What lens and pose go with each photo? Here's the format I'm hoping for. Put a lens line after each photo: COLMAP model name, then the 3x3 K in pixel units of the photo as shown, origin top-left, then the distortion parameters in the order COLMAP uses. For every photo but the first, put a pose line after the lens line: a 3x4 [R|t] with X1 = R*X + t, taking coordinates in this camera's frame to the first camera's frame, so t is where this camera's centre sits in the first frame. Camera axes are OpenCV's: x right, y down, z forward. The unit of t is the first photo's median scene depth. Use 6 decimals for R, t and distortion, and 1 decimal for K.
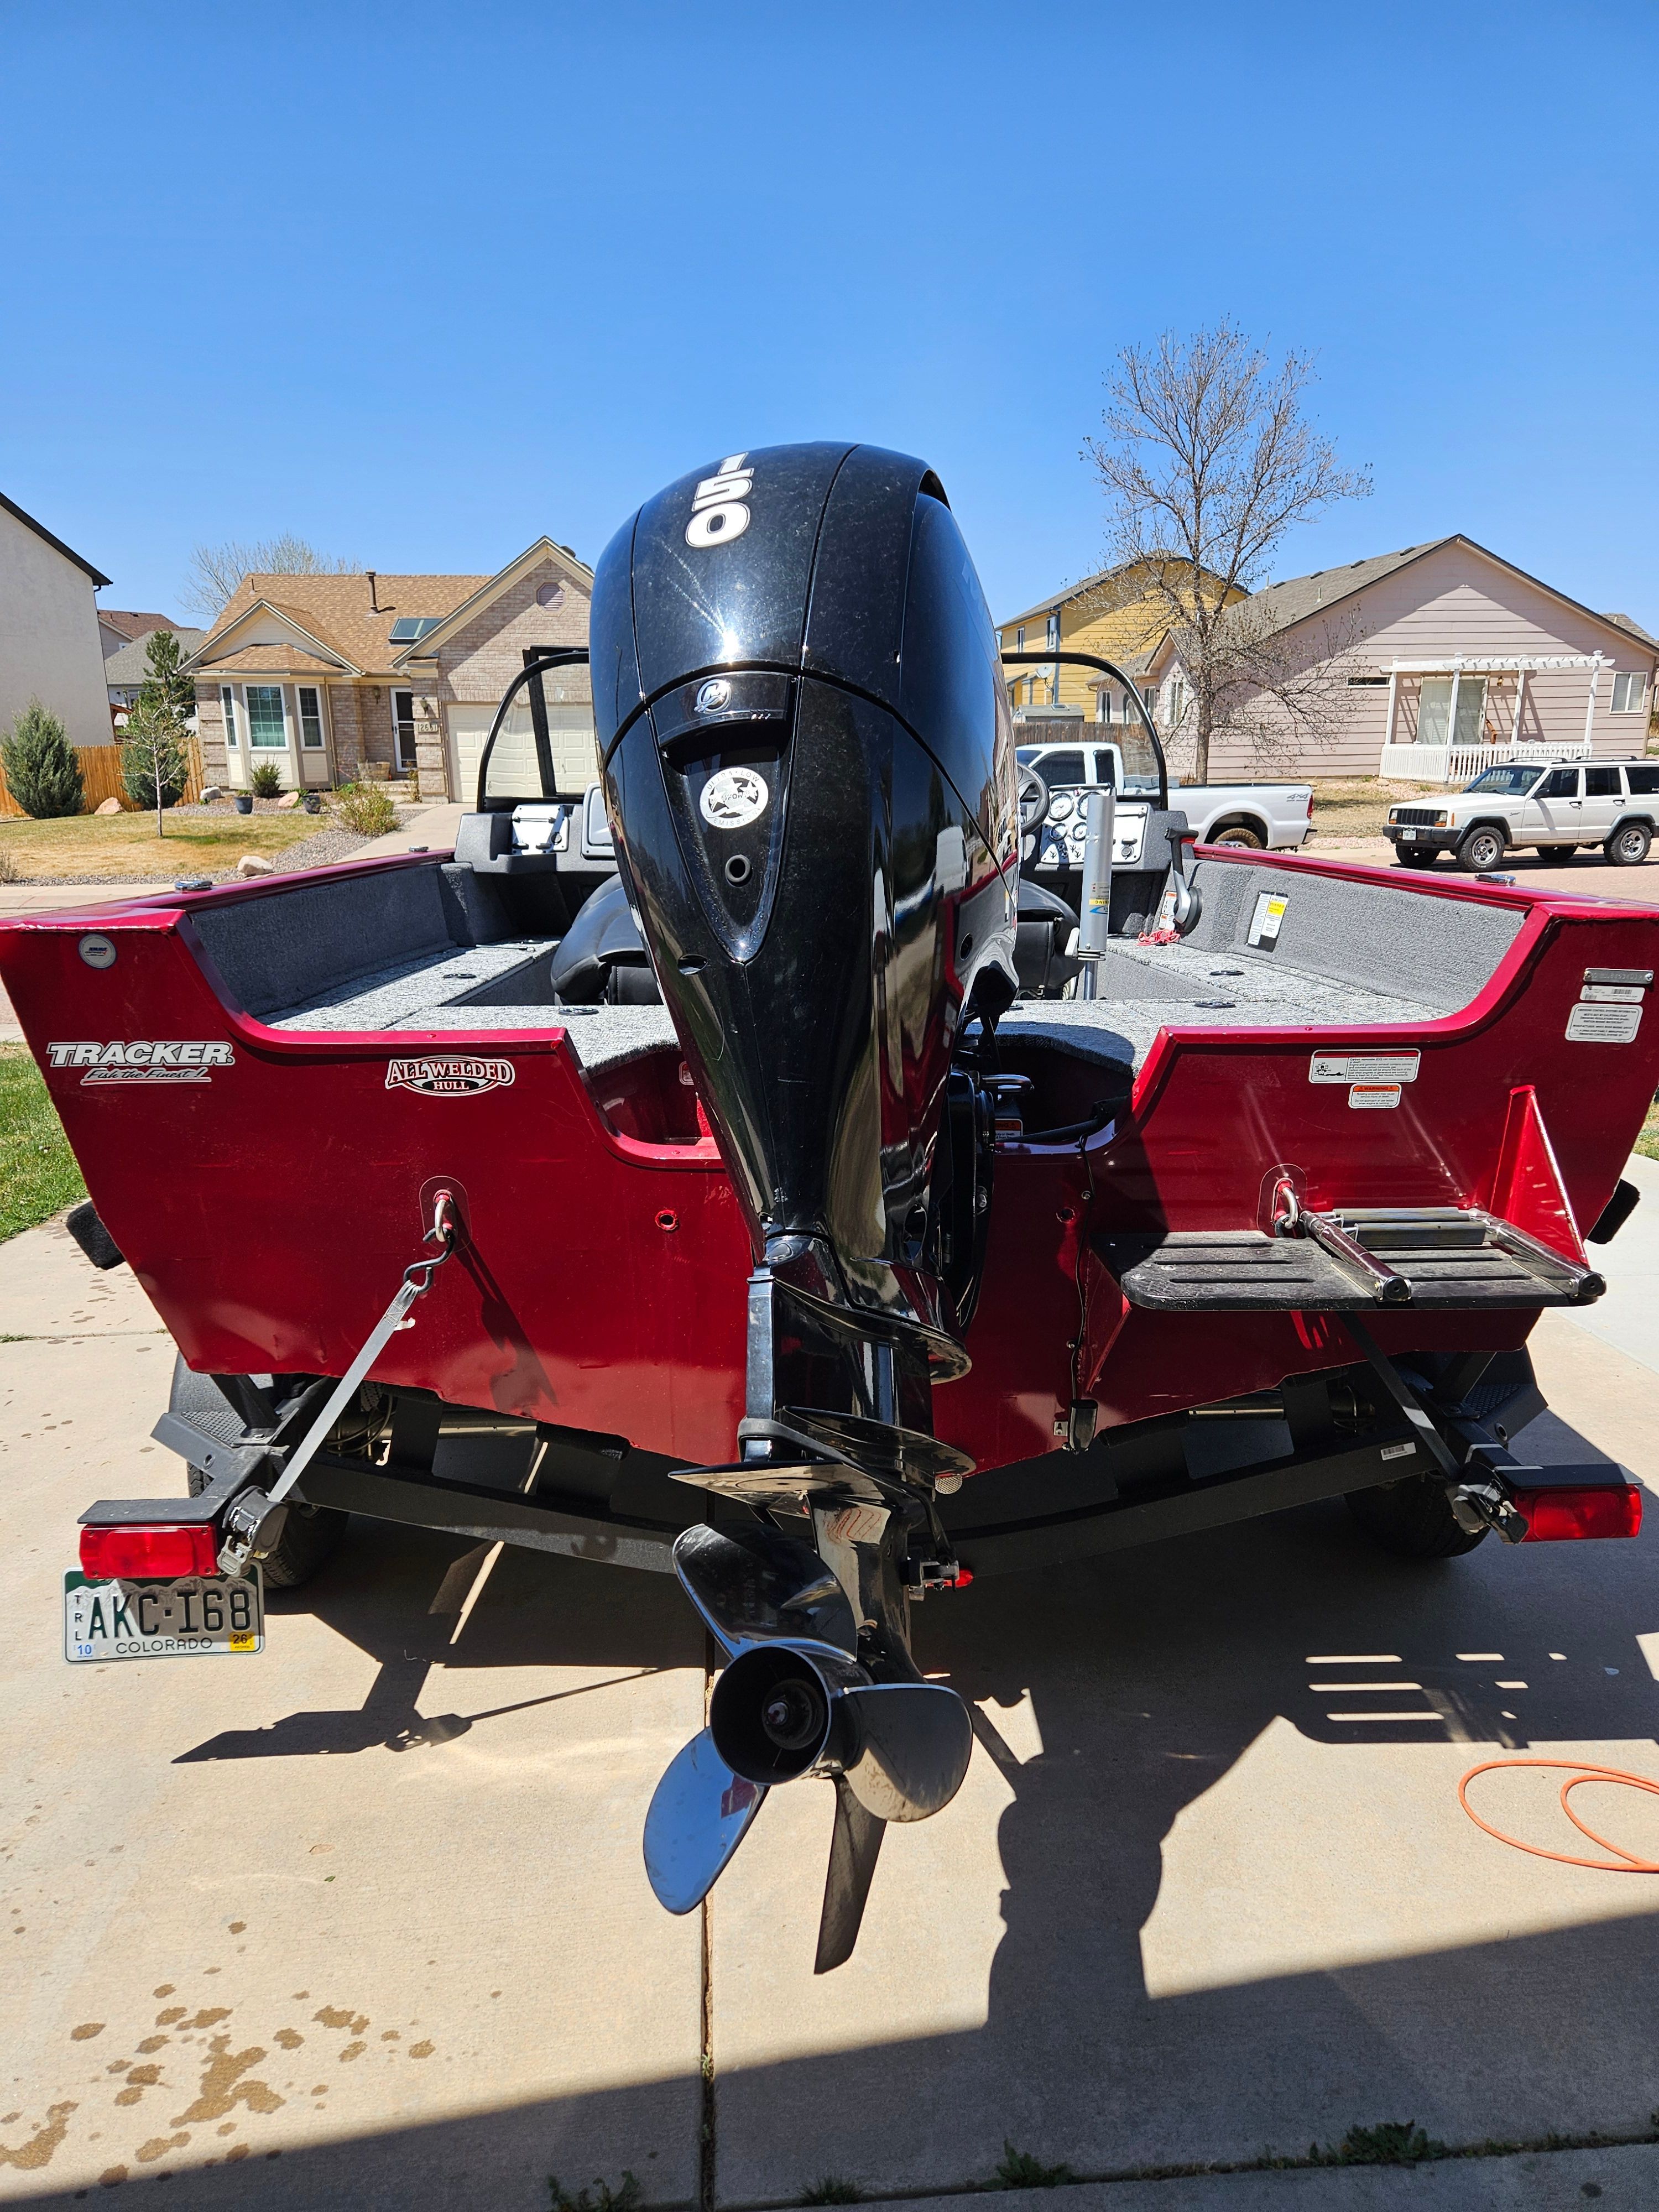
lens RADIAL K [[1531.4, 0, 829.5], [0, 1531.4, 1106.0], [0, 0, 1]] dist [0.046362, 0.000344]
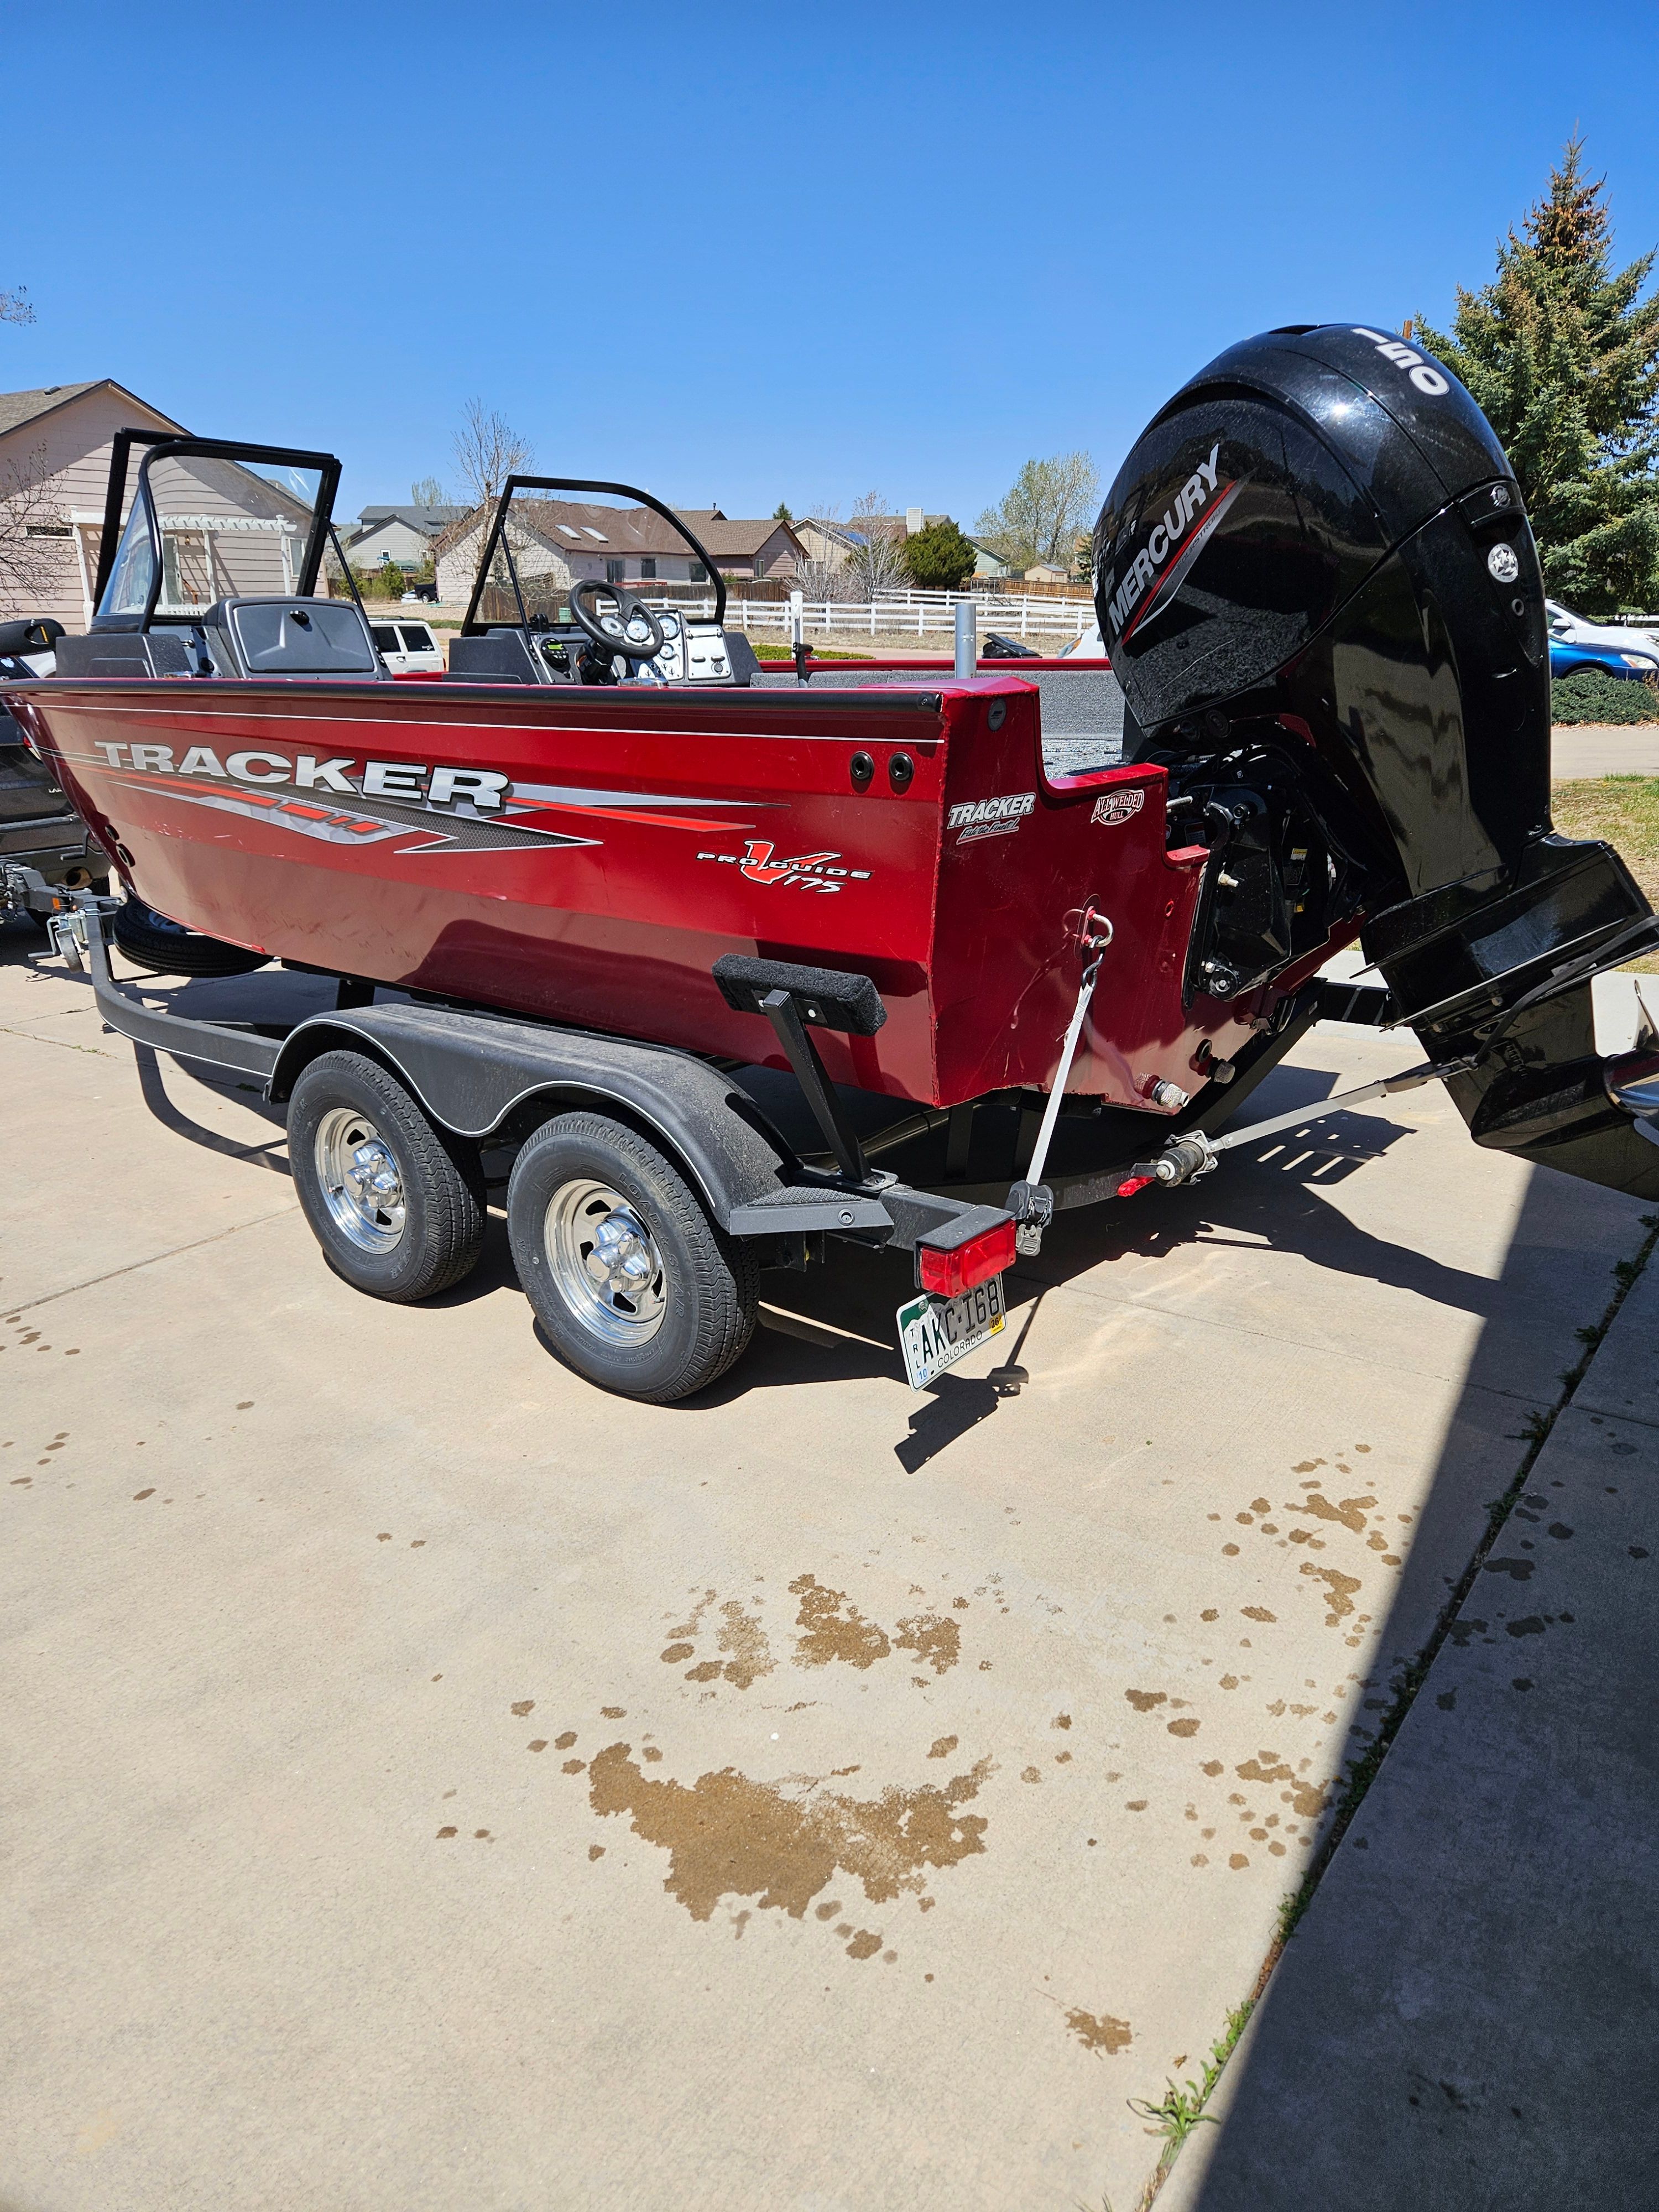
lens RADIAL K [[1531.4, 0, 829.5], [0, 1531.4, 1106.0], [0, 0, 1]] dist [0.046362, 0.000344]
pose [[0.651623, -0.229474, 0.723000, -0.111131], [0.171991, 0.973016, 0.153815, -0.001288], [-0.738787, 0.024121, 0.673507, 0.027289]]
